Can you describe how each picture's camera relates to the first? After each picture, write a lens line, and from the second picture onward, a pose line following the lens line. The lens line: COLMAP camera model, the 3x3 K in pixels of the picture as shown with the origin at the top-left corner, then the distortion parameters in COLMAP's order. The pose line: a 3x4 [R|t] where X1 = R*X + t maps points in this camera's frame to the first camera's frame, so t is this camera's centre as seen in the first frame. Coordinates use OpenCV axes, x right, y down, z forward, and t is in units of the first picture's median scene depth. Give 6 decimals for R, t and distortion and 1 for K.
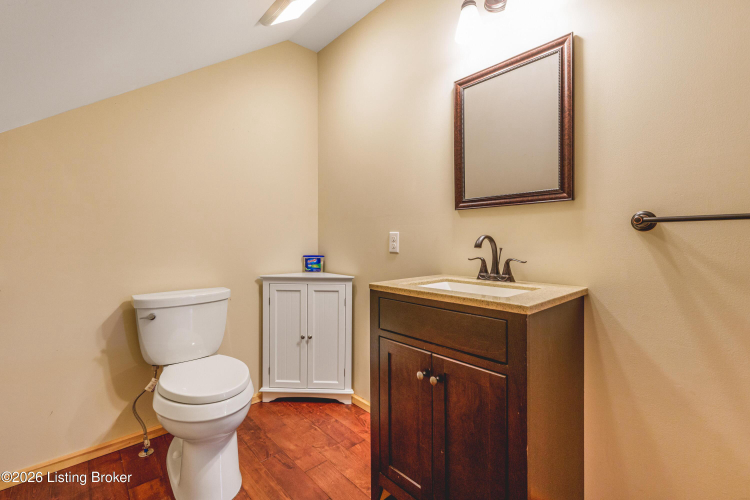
lens RADIAL K [[330.9, 0, 375.2], [0, 330.9, 243.4], [0, 0, 1]] dist [-0.000382, 0.000261]
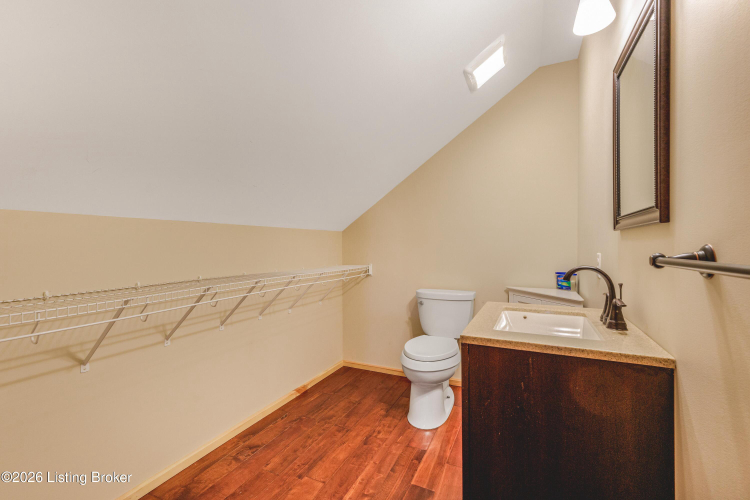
lens RADIAL K [[330.9, 0, 375.2], [0, 330.9, 243.4], [0, 0, 1]] dist [-0.000382, 0.000261]
pose [[0.374606, -0.003745, -0.927177, 0.745399], [-0.004741, 0.999971, -0.005954, -0.061181], [0.927172, 0.006626, 0.374577, 0.169654]]
